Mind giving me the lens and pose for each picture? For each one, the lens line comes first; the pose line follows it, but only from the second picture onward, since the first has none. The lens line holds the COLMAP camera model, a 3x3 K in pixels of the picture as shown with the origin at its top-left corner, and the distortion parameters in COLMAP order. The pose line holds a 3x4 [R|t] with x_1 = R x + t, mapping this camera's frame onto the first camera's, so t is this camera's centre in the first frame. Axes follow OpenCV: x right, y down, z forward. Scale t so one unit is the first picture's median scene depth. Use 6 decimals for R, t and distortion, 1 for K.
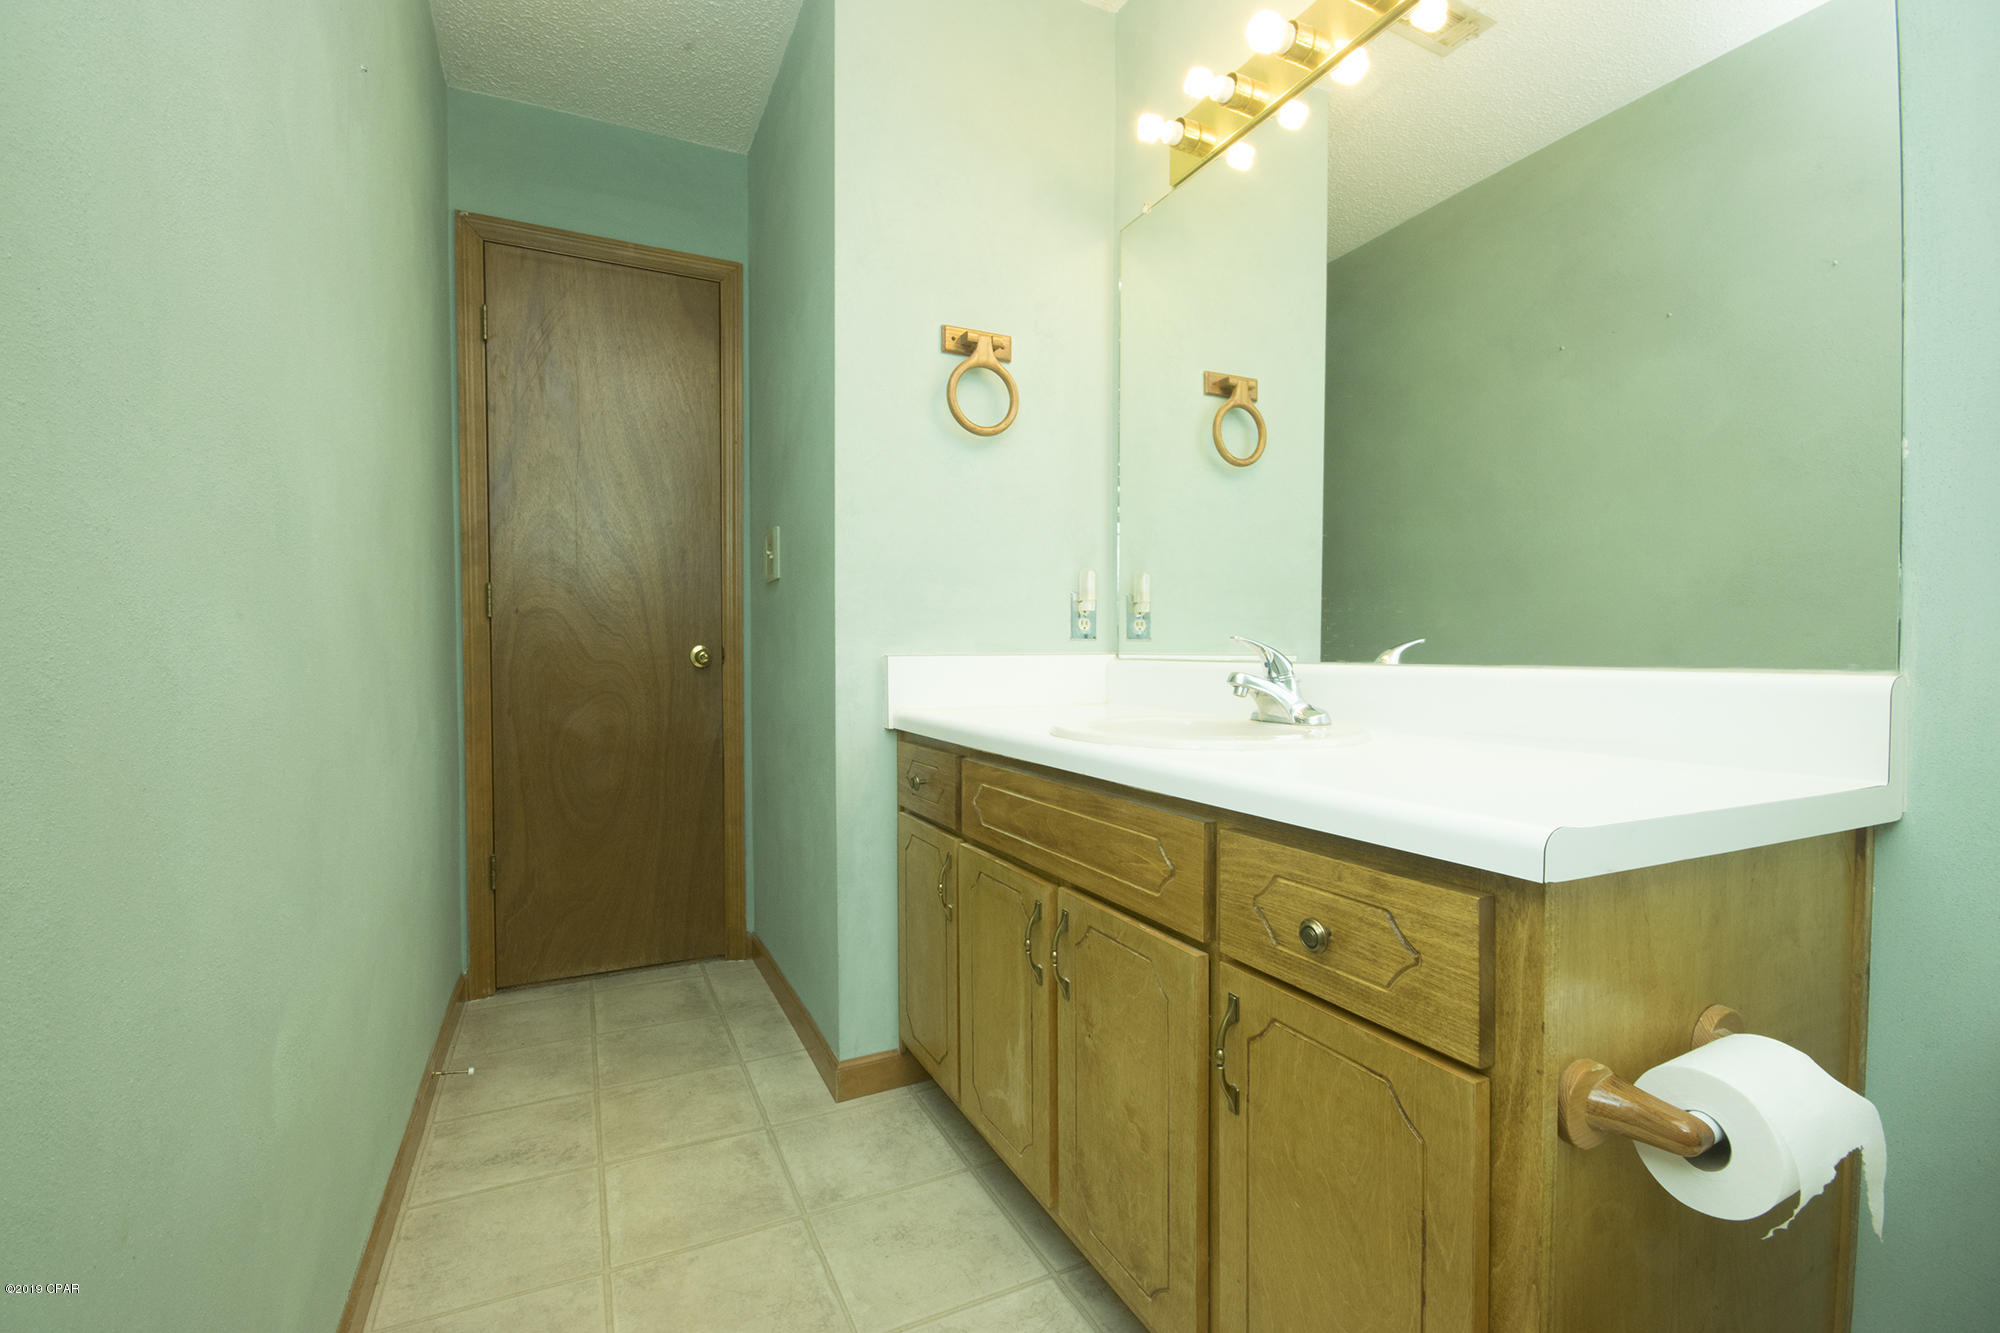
lens RADIAL K [[886.8, 0, 994.5], [0, 886.8, 667.9], [0, 0, 1]] dist [0.001069, -0.007207]
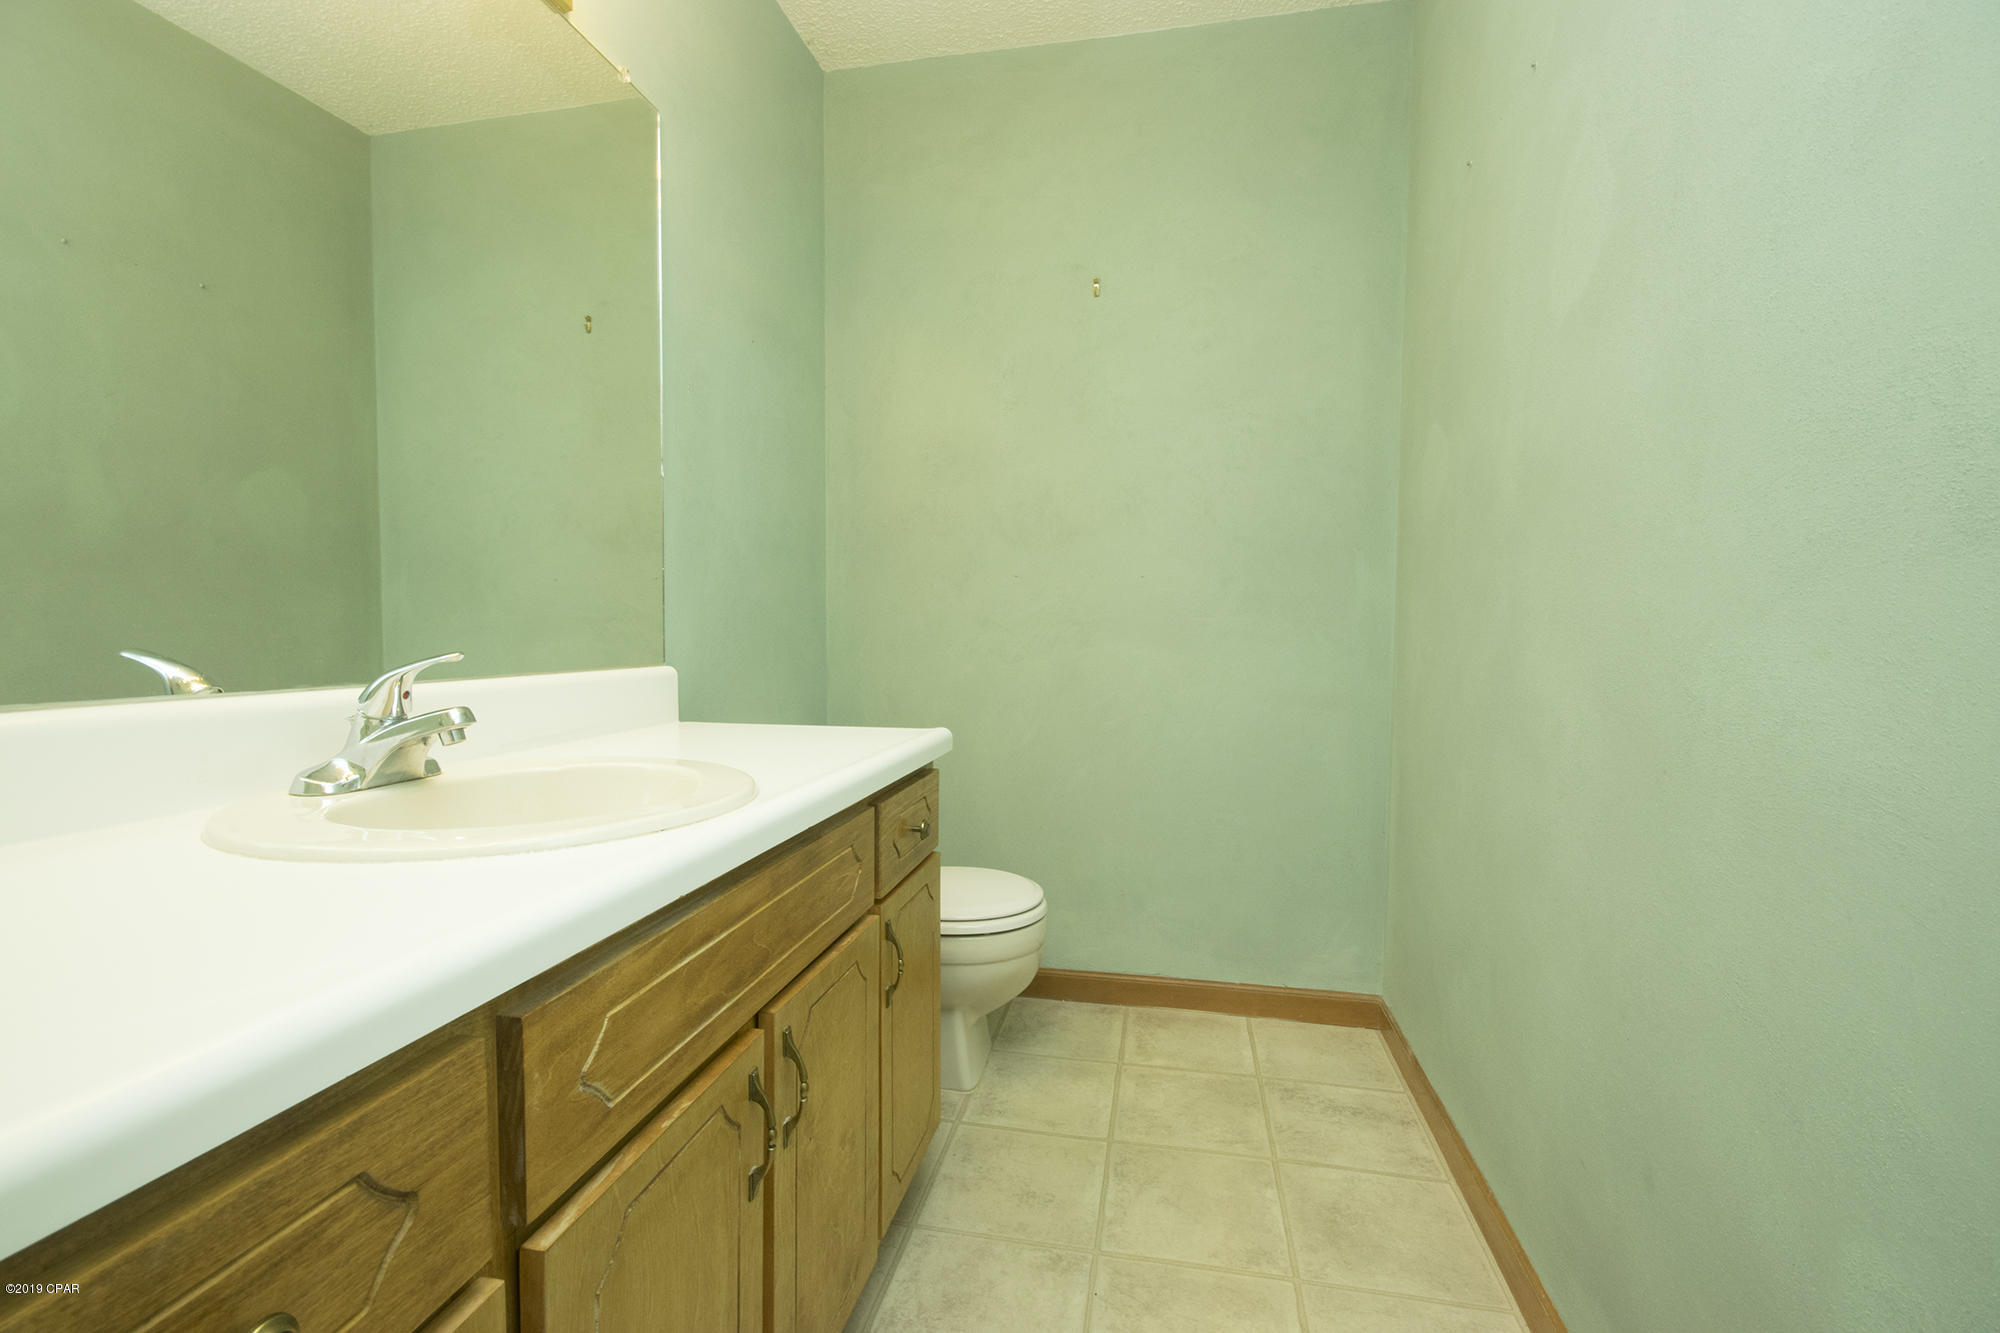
lens RADIAL K [[886.8, 0, 996.6], [0, 886.8, 667.5], [0, 0, 1]] dist [0.001069, -0.007207]
pose [[-0.803428, -0.009089, 0.595332, -0.710857], [0.013836, 0.999328, 0.033929, -0.041558], [-0.595241, 0.035497, -0.802763, 1.864543]]
